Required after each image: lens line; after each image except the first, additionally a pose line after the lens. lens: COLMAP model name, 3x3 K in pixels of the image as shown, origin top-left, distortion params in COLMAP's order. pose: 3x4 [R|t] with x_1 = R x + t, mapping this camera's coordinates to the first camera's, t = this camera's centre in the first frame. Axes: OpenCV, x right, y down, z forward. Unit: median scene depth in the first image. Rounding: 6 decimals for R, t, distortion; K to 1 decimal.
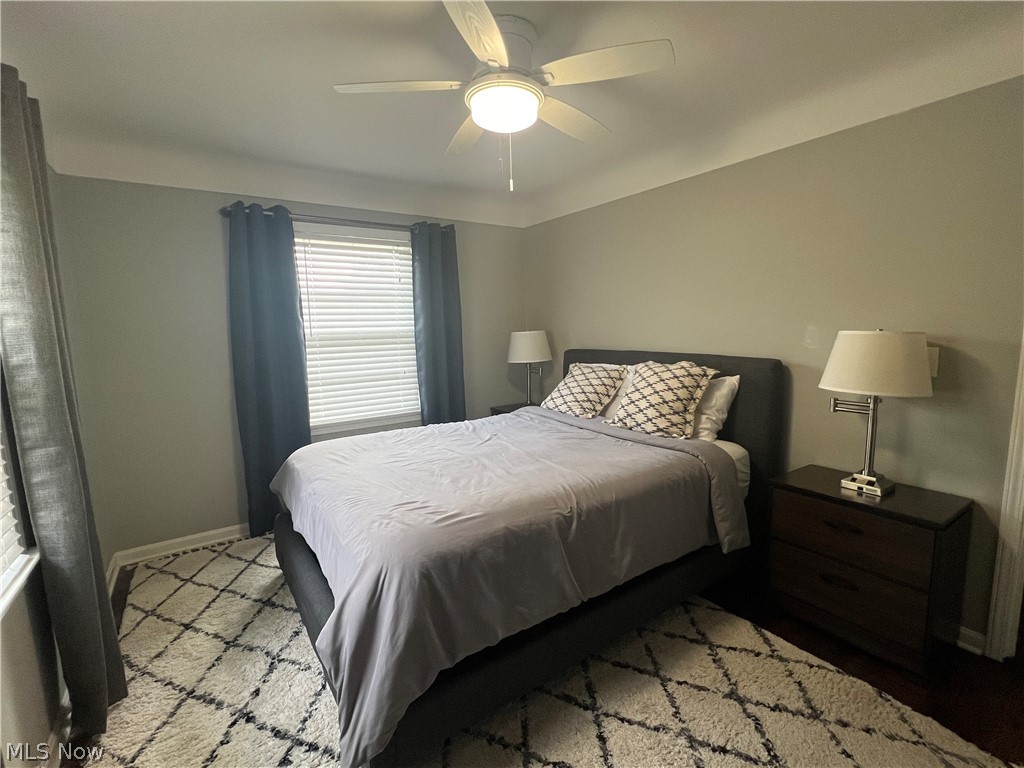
lens RADIAL K [[456.2, 0, 511.5], [0, 456.2, 383.2], [0, 0, 1]] dist [-0.000186, -0.000048]
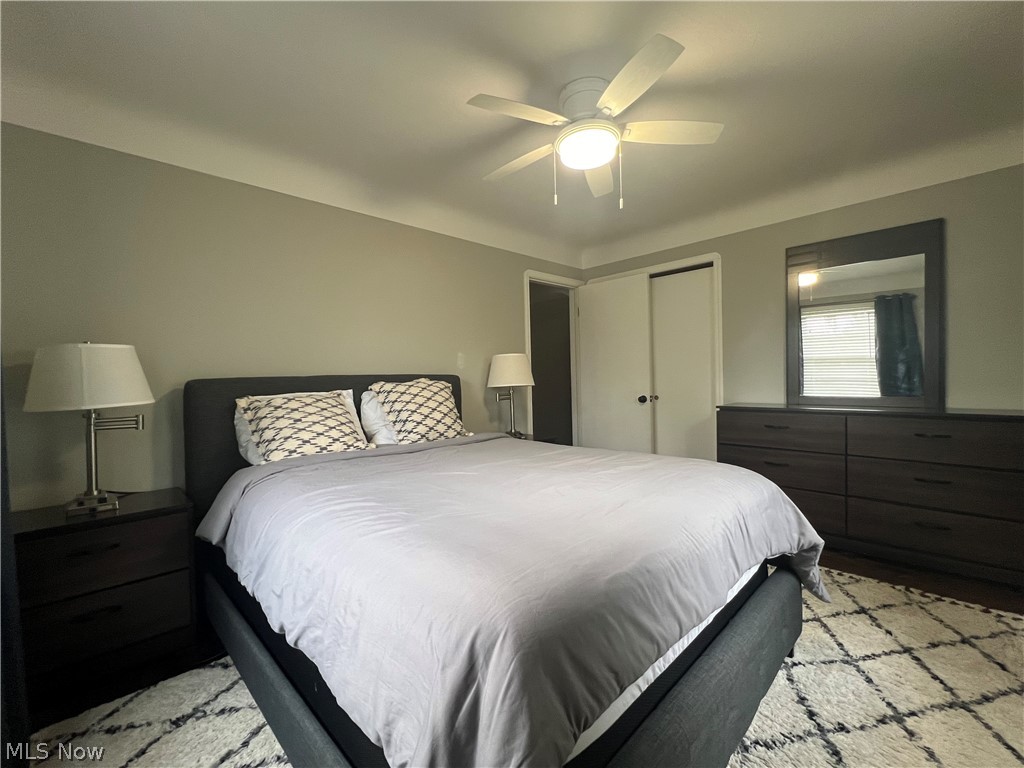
lens RADIAL K [[415.0, 0, 511.9], [0, 415.0, 382.5], [0, 0, 1]] dist [-0.000138, 0.000020]
pose [[-0.189604, 0.006961, 0.981836, -0.720579], [0.149295, 0.988552, 0.021822, -0.027224], [-0.970444, 0.150720, -0.188473, 1.011914]]
